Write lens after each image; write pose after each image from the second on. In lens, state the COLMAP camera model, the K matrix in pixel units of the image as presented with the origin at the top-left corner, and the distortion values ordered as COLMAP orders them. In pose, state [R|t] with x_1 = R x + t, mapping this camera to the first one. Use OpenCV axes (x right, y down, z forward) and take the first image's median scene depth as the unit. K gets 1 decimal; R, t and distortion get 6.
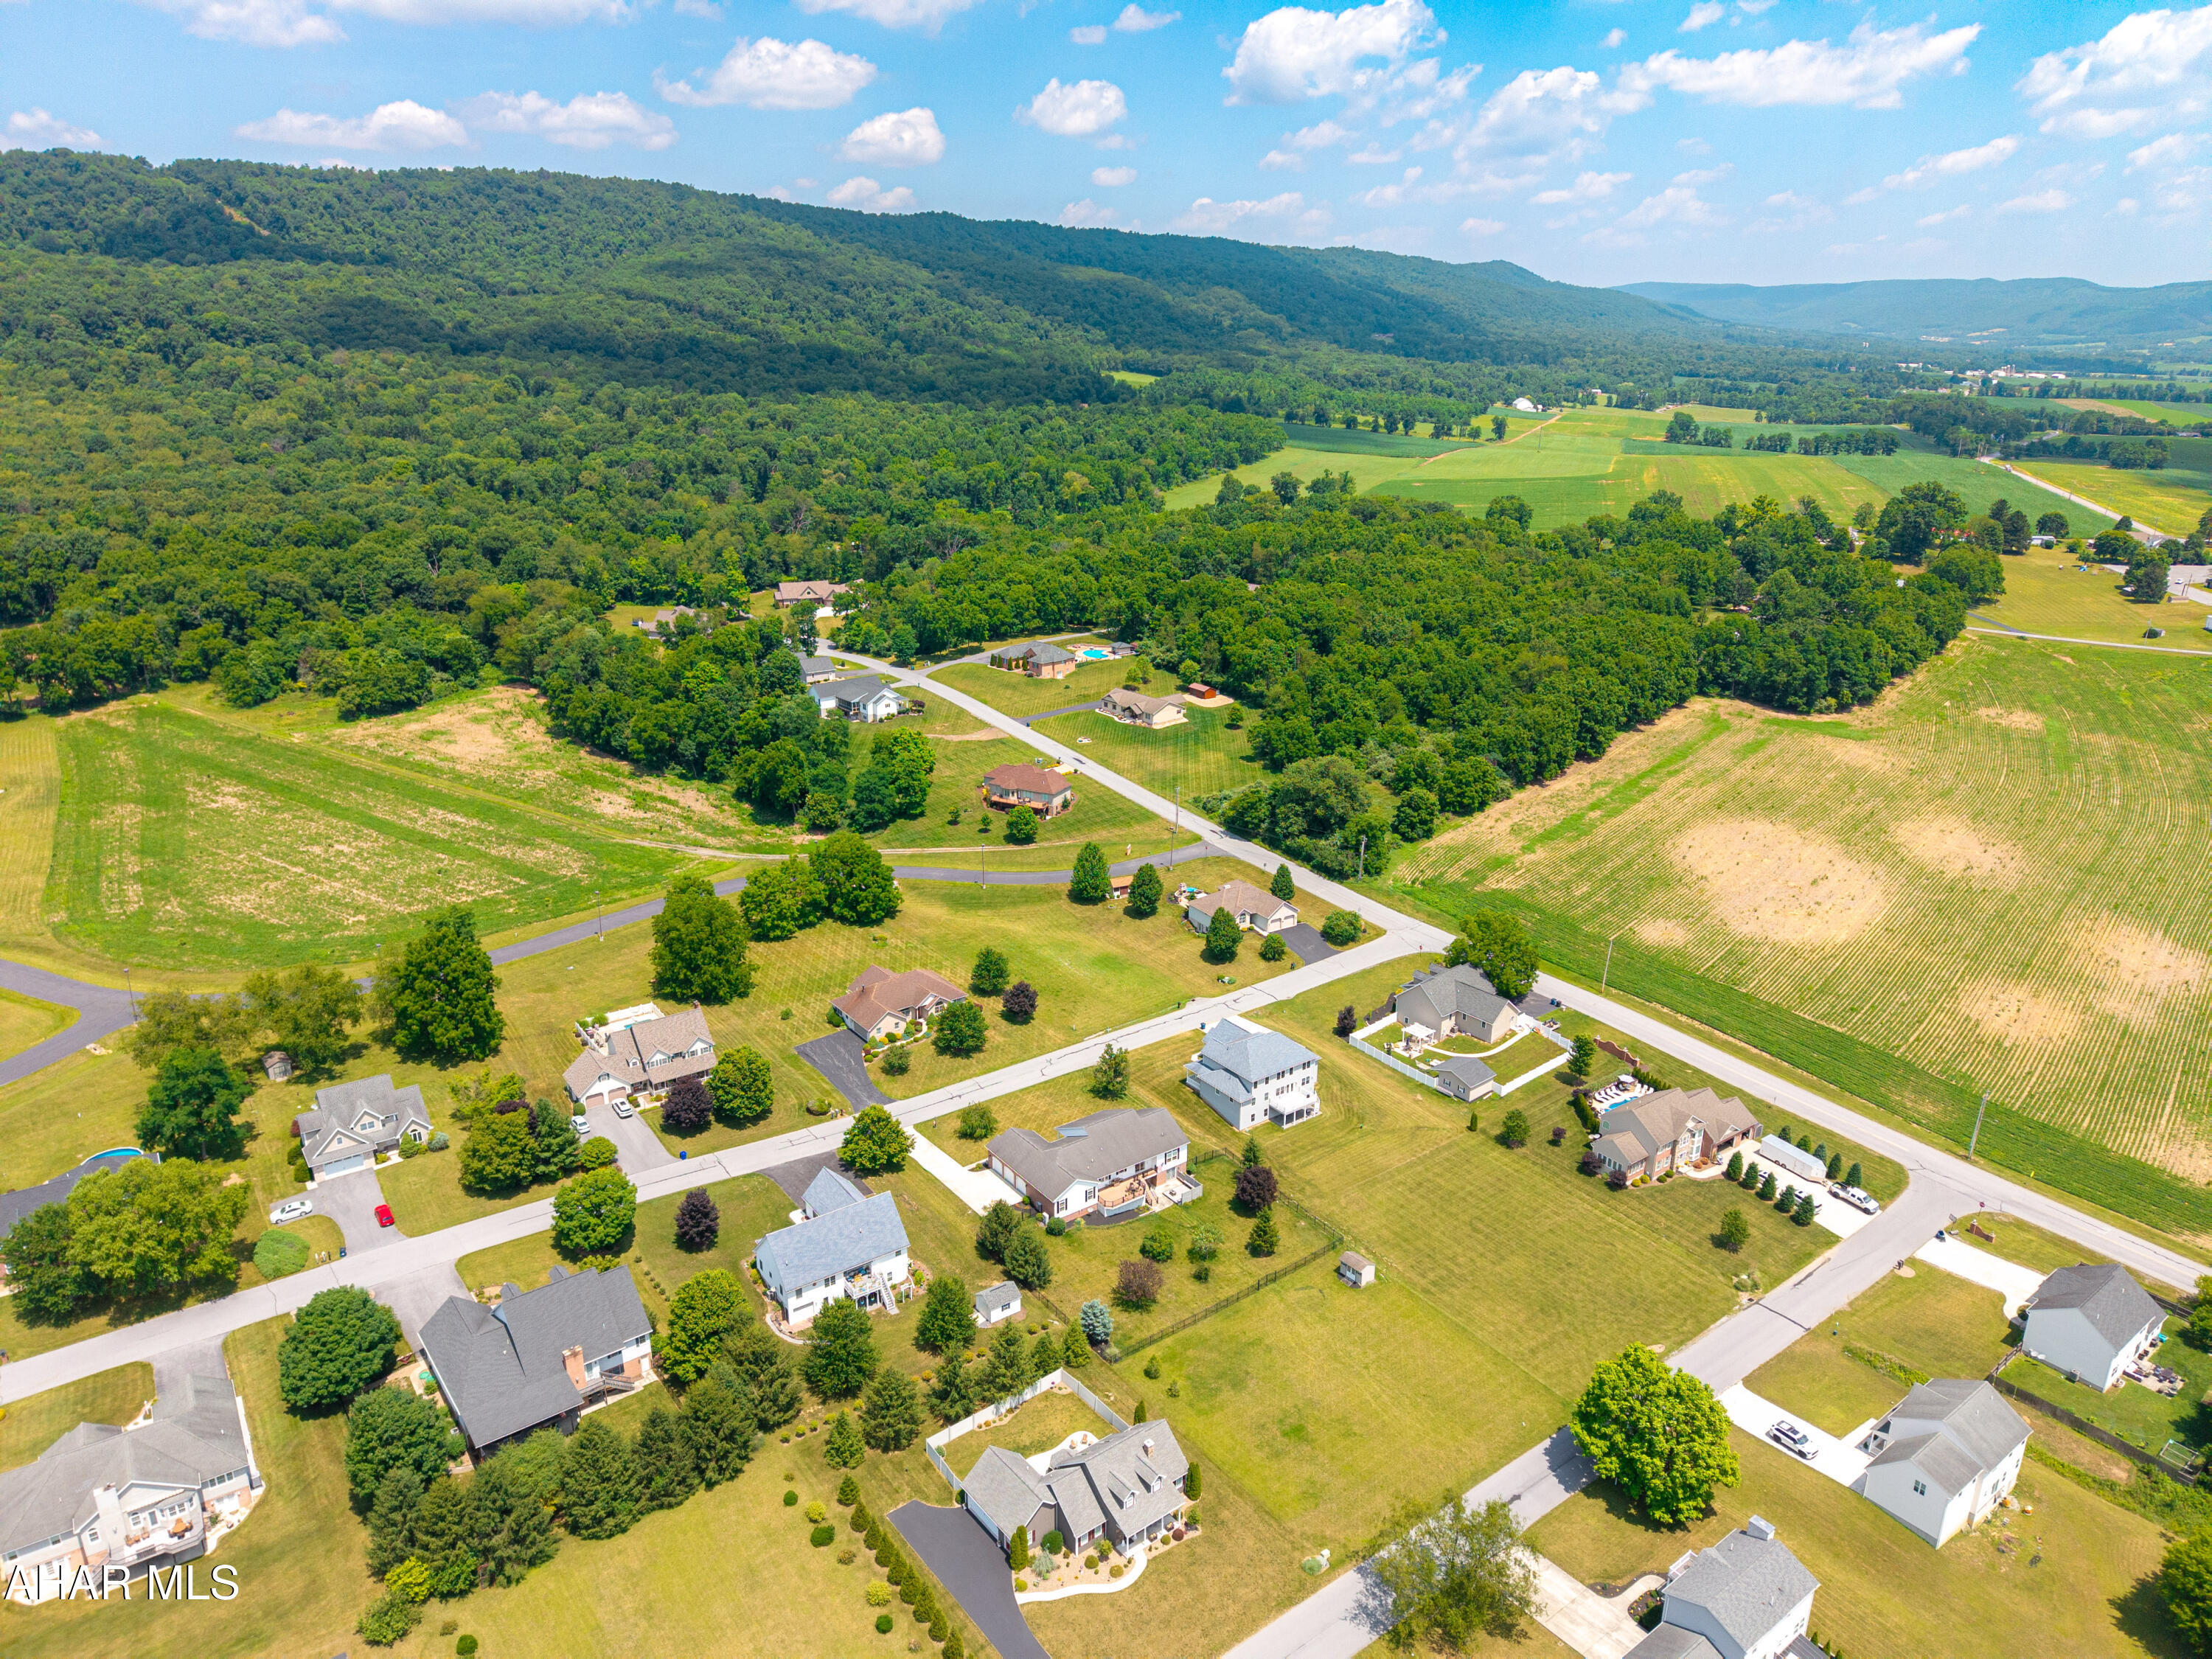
lens RADIAL K [[1477.6, 0, 1112.9], [0, 1477.6, 825.9], [0, 0, 1]] dist [0.026198, -0.023606]
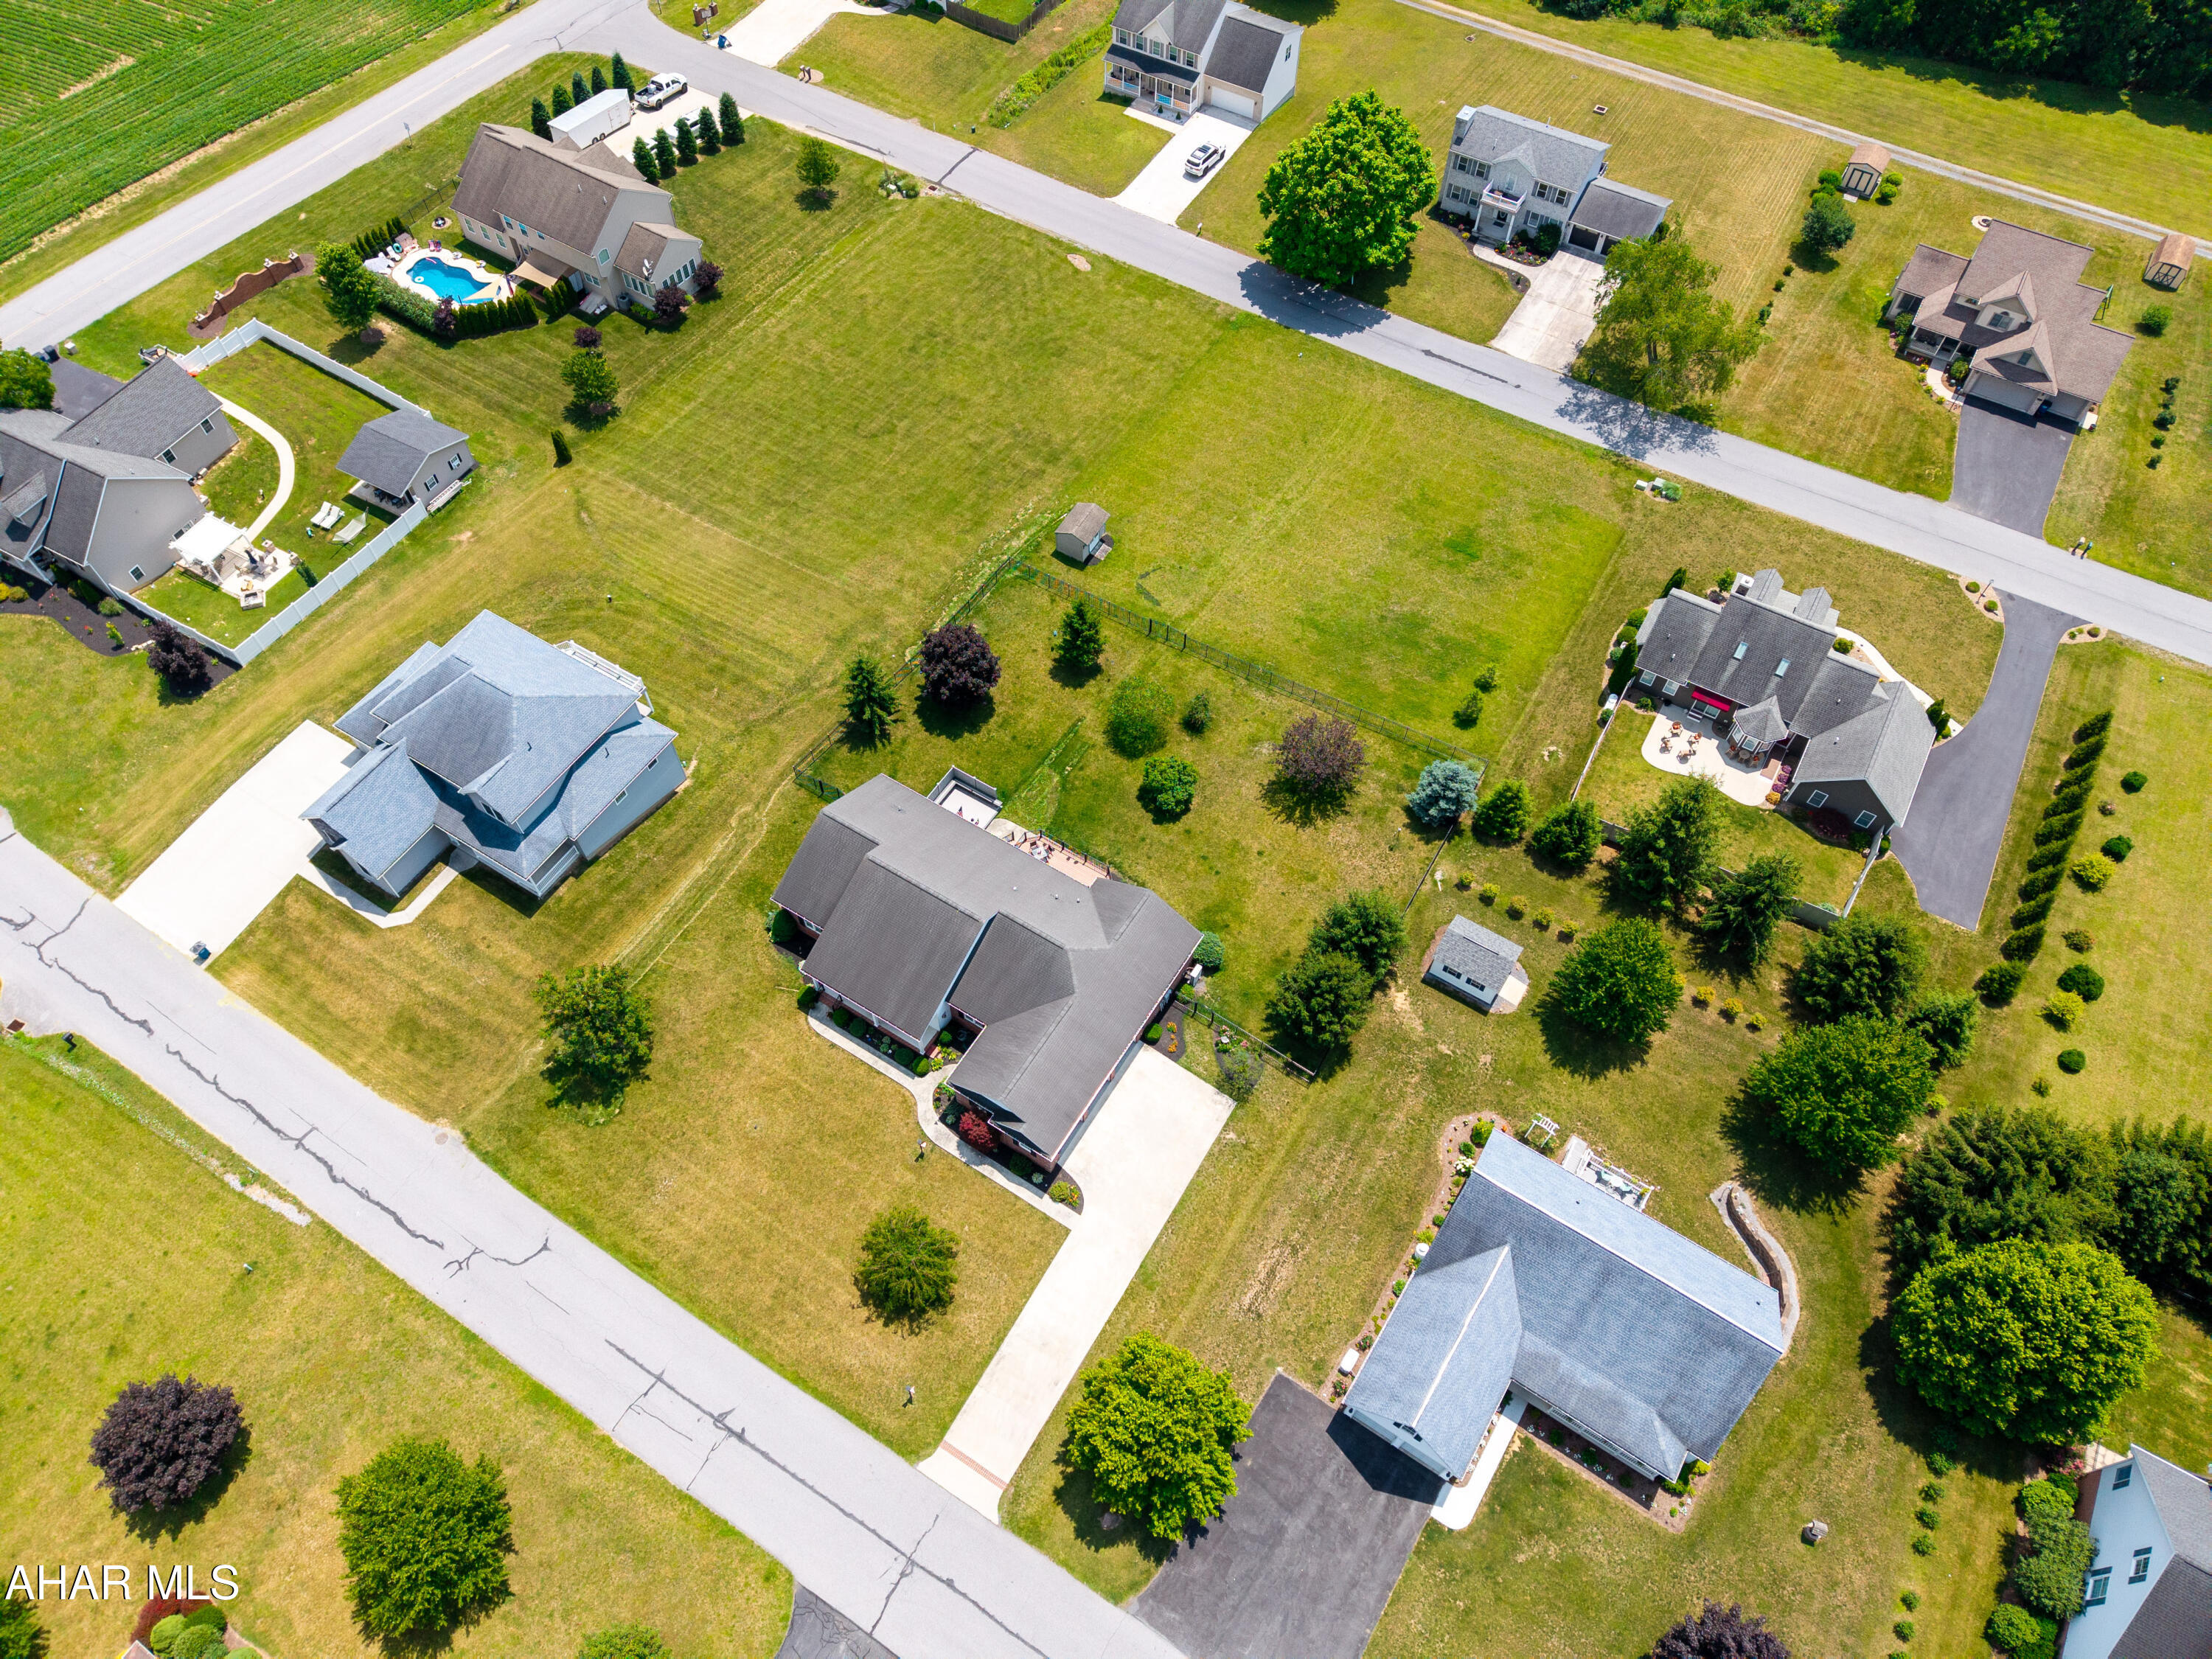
lens RADIAL K [[1477.6, 0, 1100.1], [0, 1477.6, 829.0], [0, 0, 1]] dist [0.026198, -0.023606]
pose [[-0.358222, -0.788422, 0.500068, -0.190745], [0.291154, 0.414567, 0.862185, -0.138903], [-0.887078, 0.454450, 0.081045, 0.789681]]
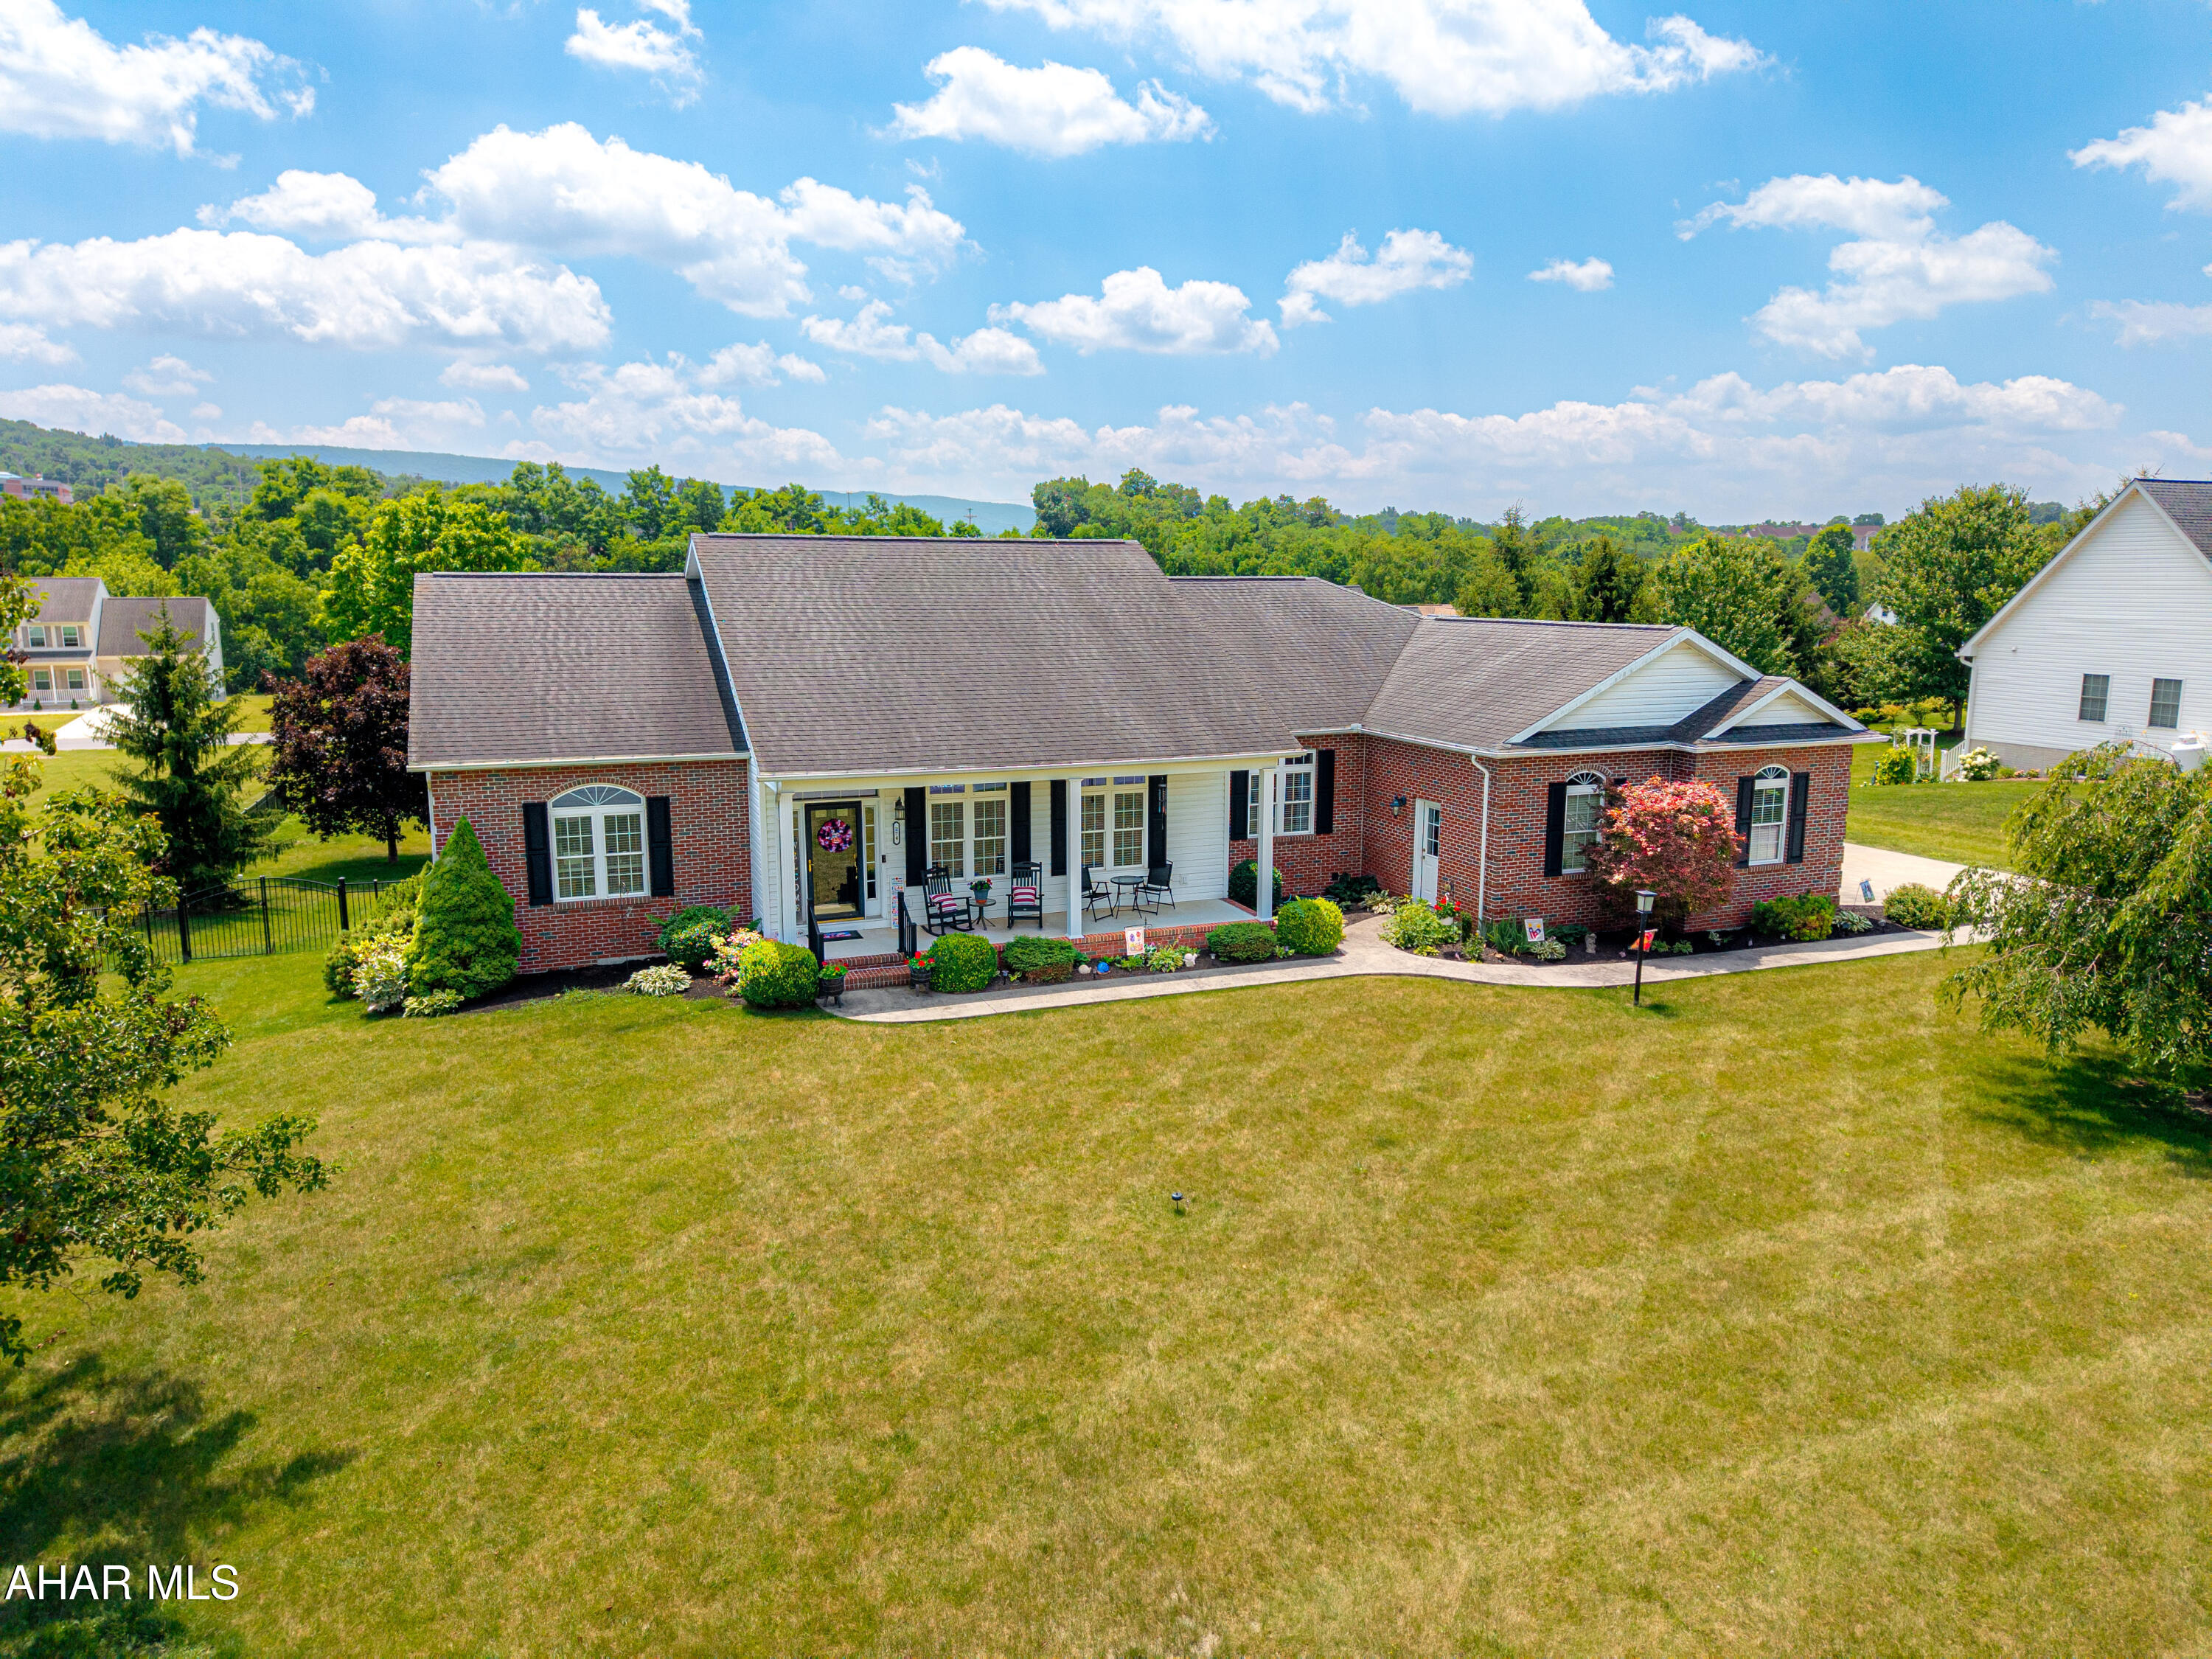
lens RADIAL K [[1477.6, 0, 1084.3], [0, 1477.6, 822.6], [0, 0, 1]] dist [0.026198, -0.023606]
pose [[-0.961080, -0.055489, 0.270640, -0.048014], [0.079244, 0.883090, 0.462464, 0.138032], [-0.264661, 0.465912, -0.844323, 0.973827]]
